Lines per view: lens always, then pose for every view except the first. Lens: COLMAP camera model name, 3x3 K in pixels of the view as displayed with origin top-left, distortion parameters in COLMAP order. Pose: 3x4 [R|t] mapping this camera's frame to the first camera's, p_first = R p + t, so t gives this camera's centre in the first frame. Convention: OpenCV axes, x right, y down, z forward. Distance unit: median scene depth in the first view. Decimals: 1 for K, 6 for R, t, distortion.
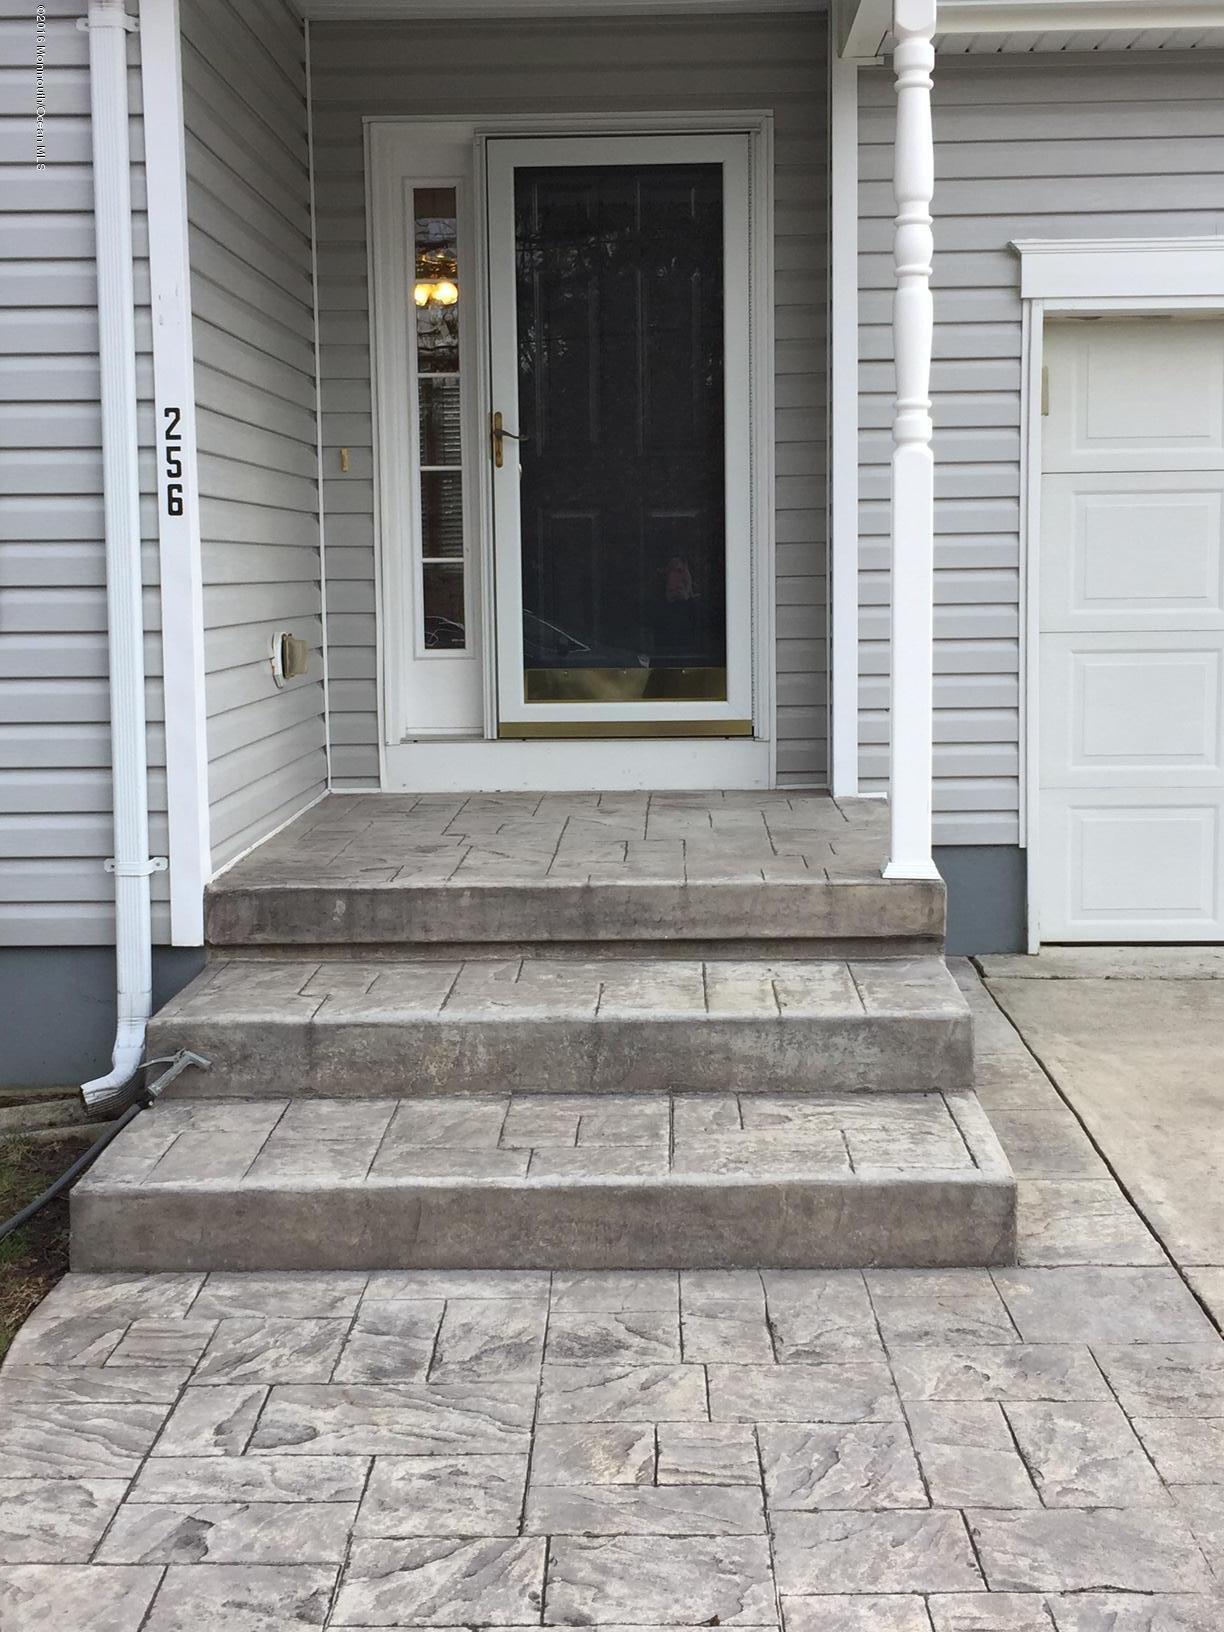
lens RADIAL K [[2065.6, 0, 612.0], [0, 2065.6, 816.0], [0, 0, 1]] dist [0.000178, -0.000849]
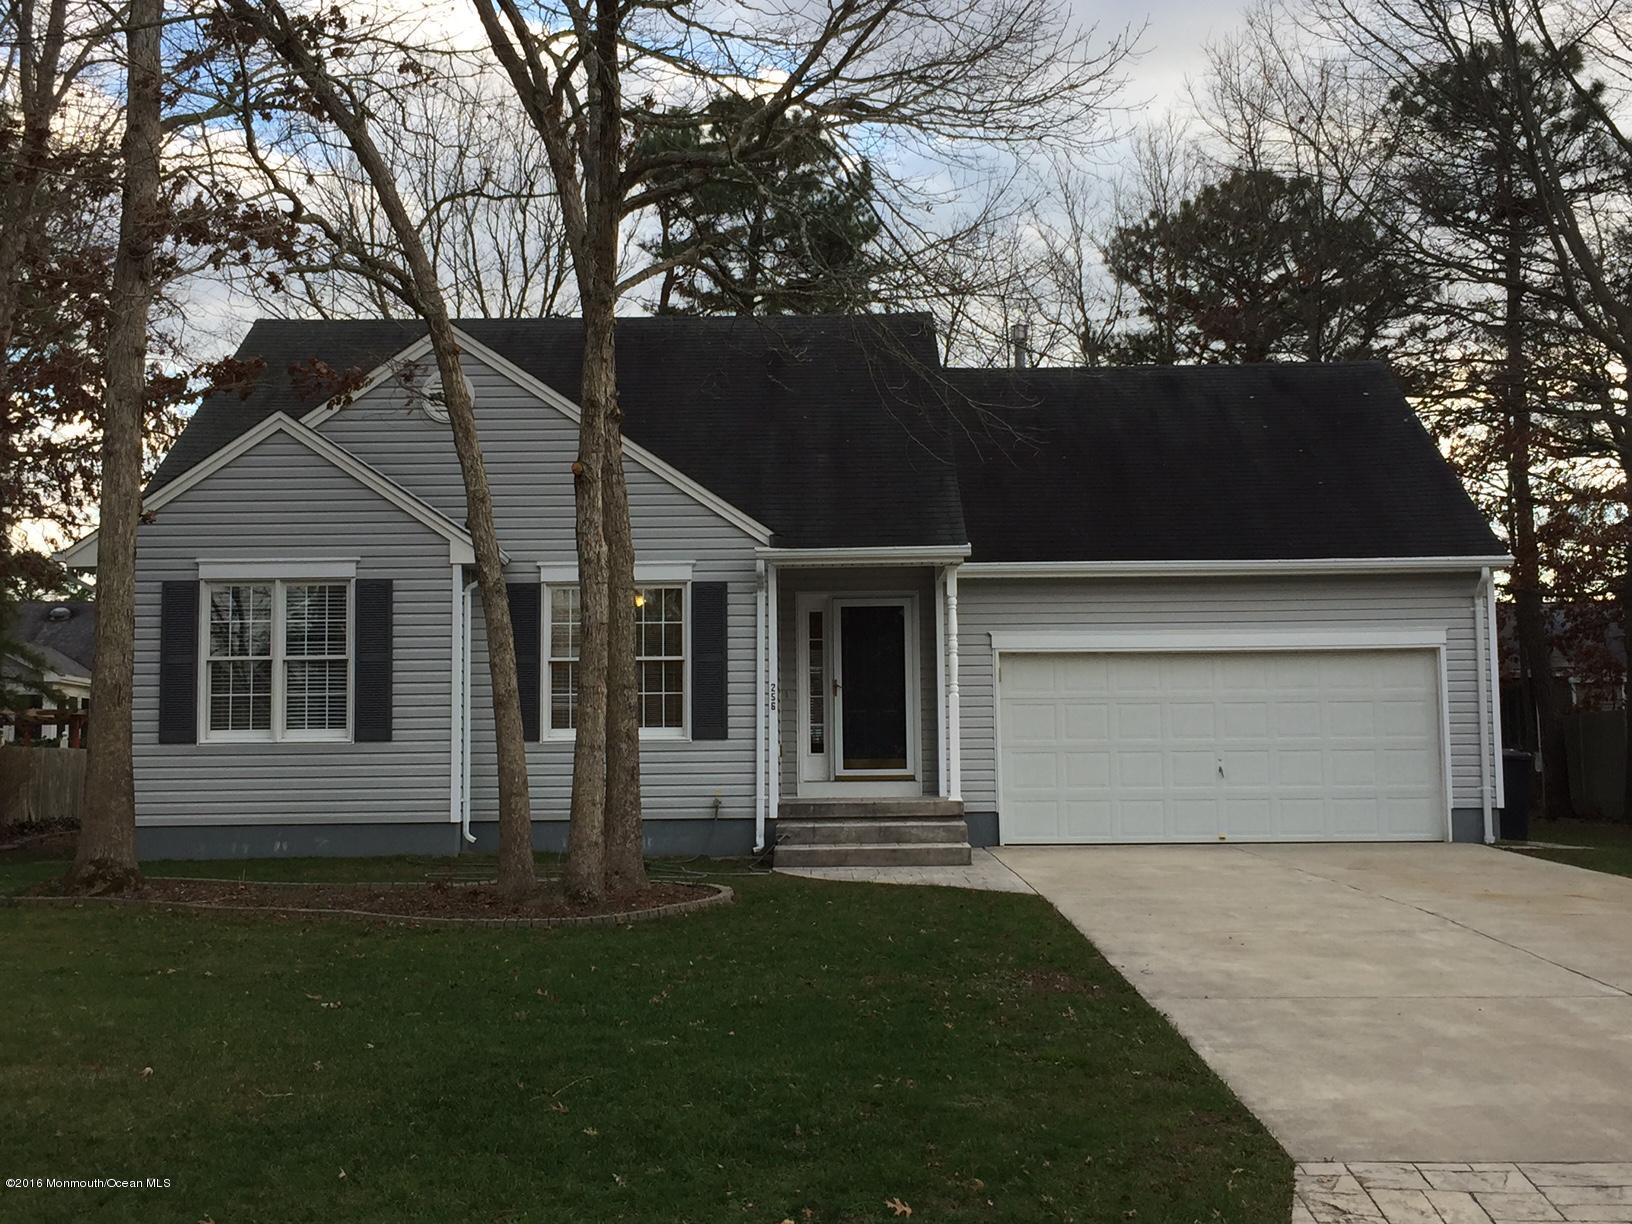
lens RADIAL K [[2065.6, 0, 816.0], [0, 2065.6, 612.0], [0, 0, 1]] dist [0.000178, -0.000849]
pose [[0.999748, 0.002163, 0.022333, -0.169076], [0.002197, 0.981118, -0.193399, 0.350243], [-0.022330, 0.193399, 0.980866, -2.353481]]
